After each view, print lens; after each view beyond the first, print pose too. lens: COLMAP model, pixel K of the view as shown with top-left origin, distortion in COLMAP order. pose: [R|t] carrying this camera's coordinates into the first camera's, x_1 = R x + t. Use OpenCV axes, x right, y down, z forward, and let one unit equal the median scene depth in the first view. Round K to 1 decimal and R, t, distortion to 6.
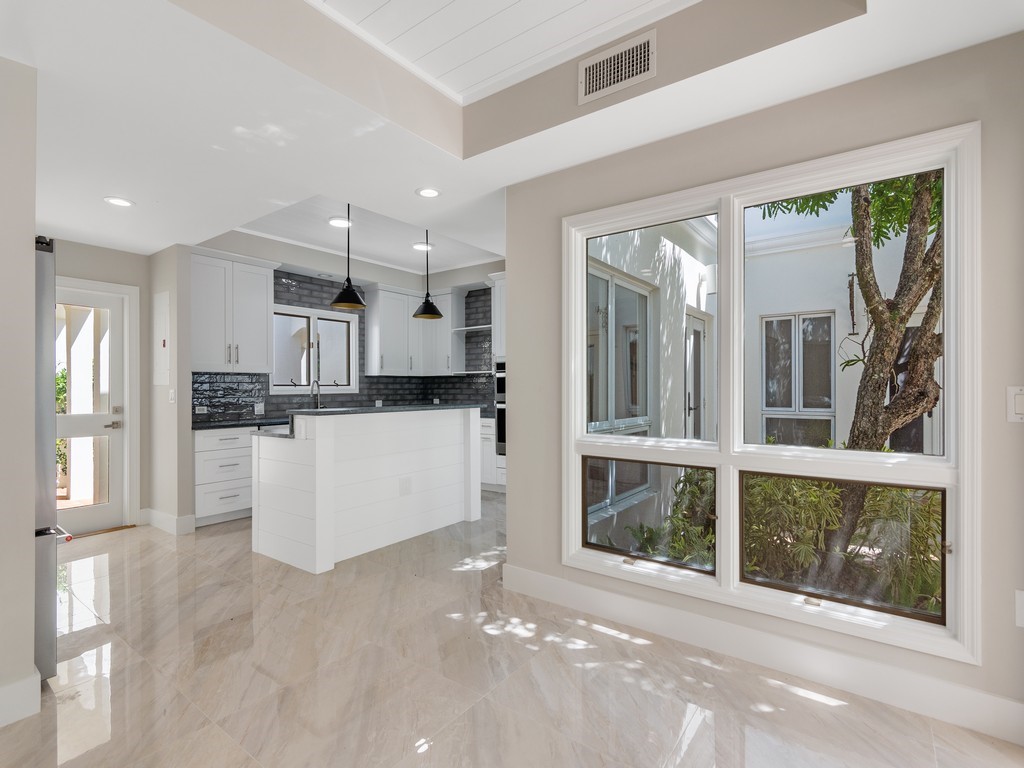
lens RADIAL K [[498.3, 0, 508.6], [0, 498.3, 384.7], [0, 0, 1]] dist [-0.006218, -0.000349]
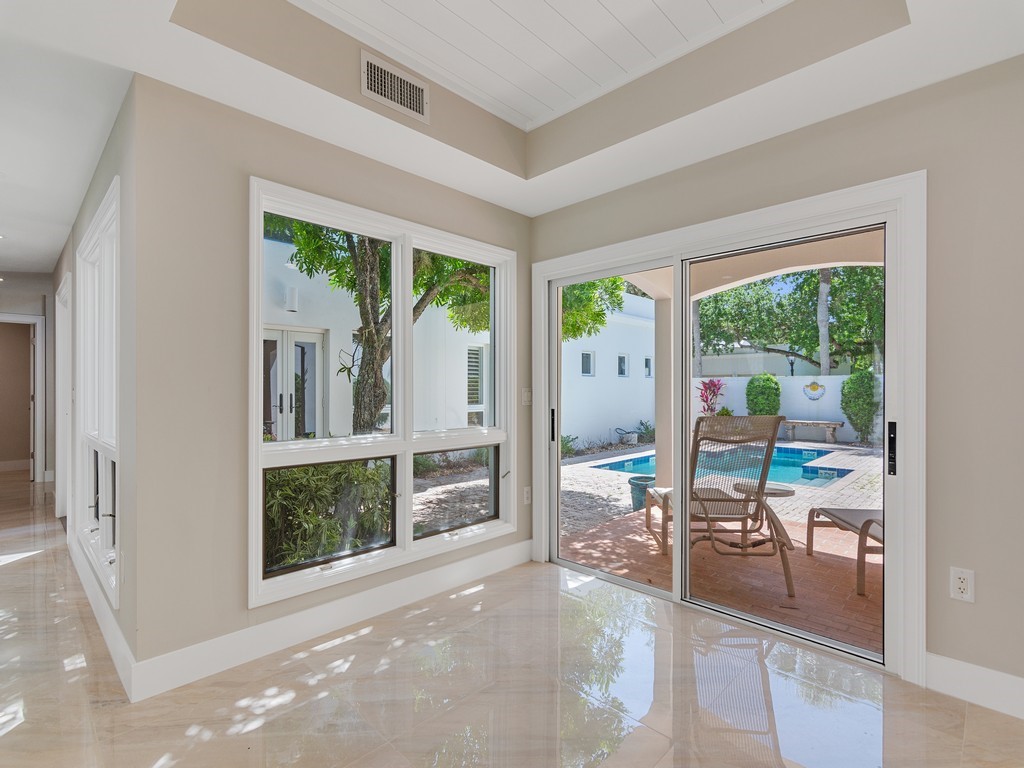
lens RADIAL K [[498.3, 0, 508.4], [0, 498.3, 387.3], [0, 0, 1]] dist [-0.006218, -0.000349]
pose [[0.136794, 0.003177, 0.990594, -0.738361], [-0.002286, 0.999993, -0.002891, 0.005858], [-0.990597, -0.001869, 0.136801, 0.564498]]
